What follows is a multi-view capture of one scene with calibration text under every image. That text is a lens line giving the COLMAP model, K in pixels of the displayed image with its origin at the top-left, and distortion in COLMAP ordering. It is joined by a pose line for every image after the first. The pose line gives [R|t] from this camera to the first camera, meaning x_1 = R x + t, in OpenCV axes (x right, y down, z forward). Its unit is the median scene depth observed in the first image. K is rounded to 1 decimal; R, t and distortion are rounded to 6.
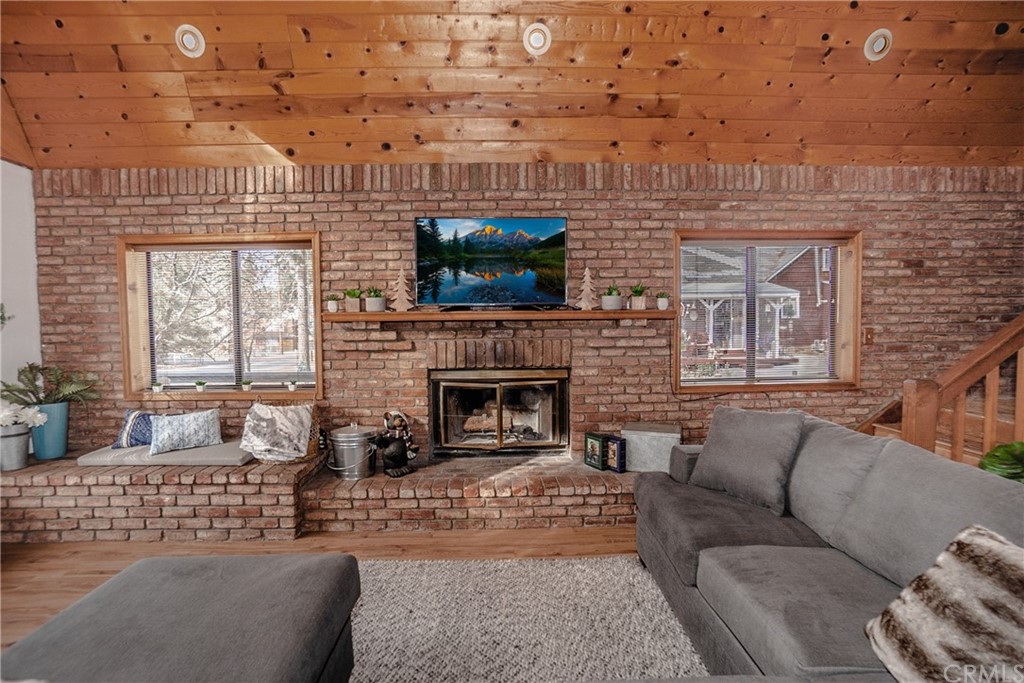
lens RADIAL K [[457.5, 0, 499.1], [0, 457.5, 340.0], [0, 0, 1]] dist [-0.060109, 0.021638]
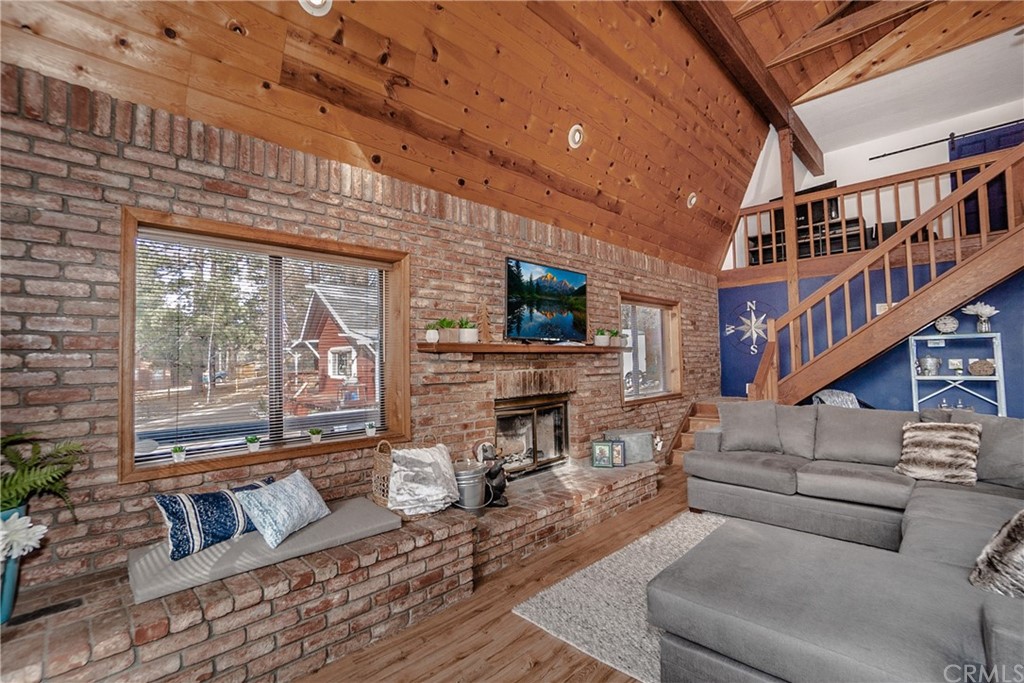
lens RADIAL K [[457.5, 0, 499.1], [0, 457.5, 340.0], [0, 0, 1]] dist [-0.060109, 0.021638]
pose [[0.734387, 0.028723, 0.678123, -0.883503], [0.038009, 0.995796, -0.083342, 0.016065], [-0.677666, 0.086980, 0.730208, 0.225201]]
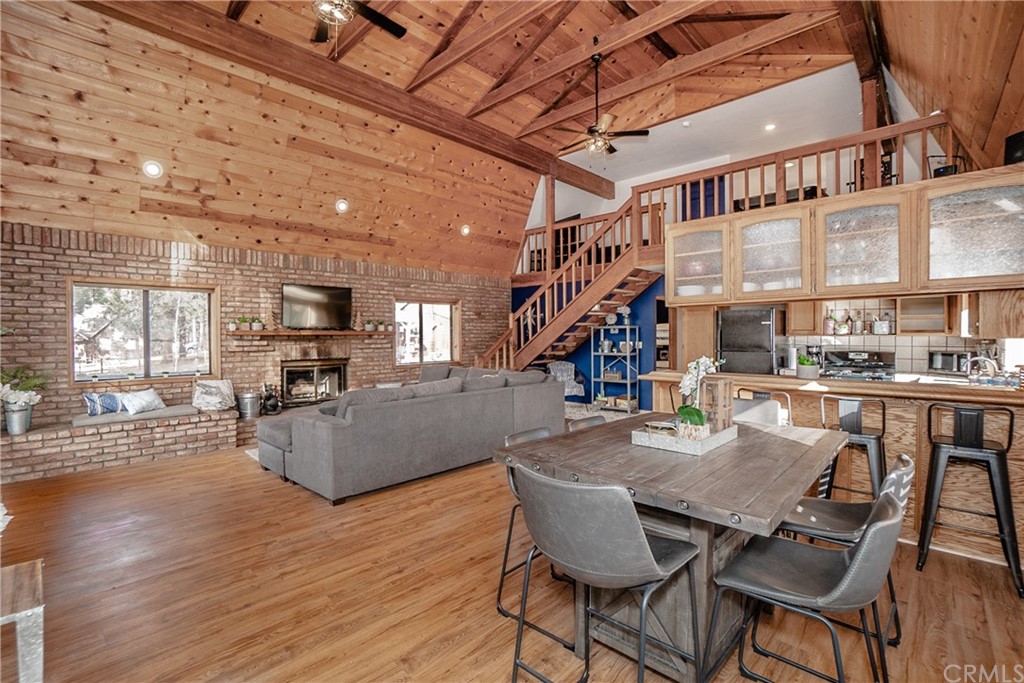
lens RADIAL K [[469.8, 0, 494.9], [0, 469.8, 338.9], [0, 0, 1]] dist [-0.054512, 0.022489]
pose [[0.725908, 0.001286, 0.687791, -0.863901], [0.026351, 0.999212, -0.029681, 0.055424], [-0.687287, 0.039670, 0.725302, -1.047643]]
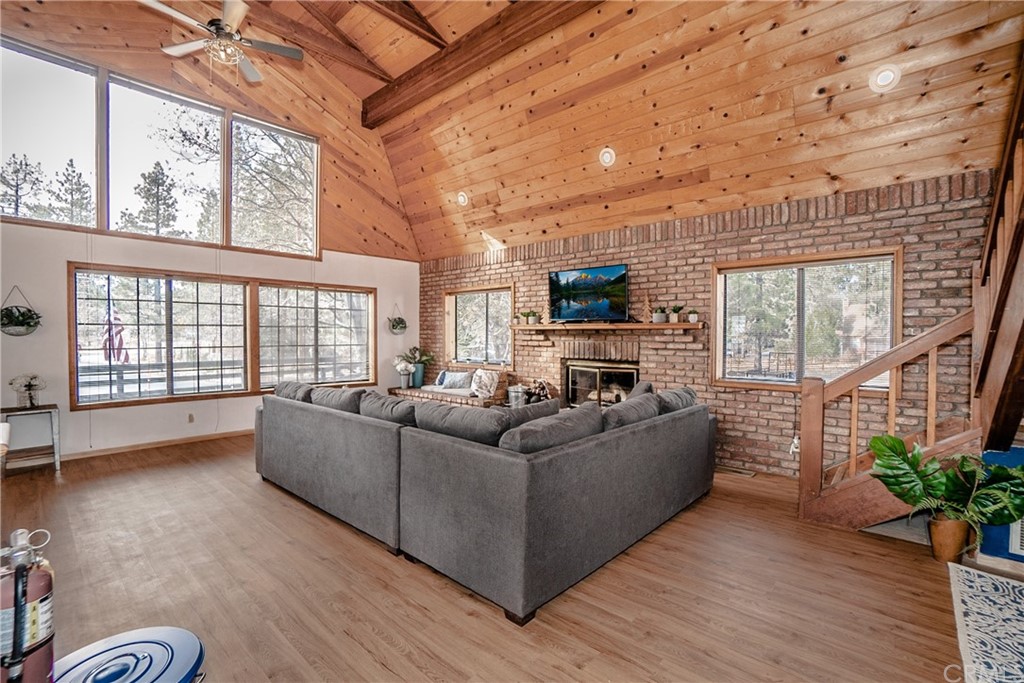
lens RADIAL K [[457.5, 0, 499.1], [0, 457.5, 340.0], [0, 0, 1]] dist [-0.060109, 0.021638]
pose [[0.716642, 0.021658, -0.697105, 0.897190], [-0.037210, 0.999281, -0.007207, 0.018276], [0.696448, 0.031104, 0.716933, -0.406102]]
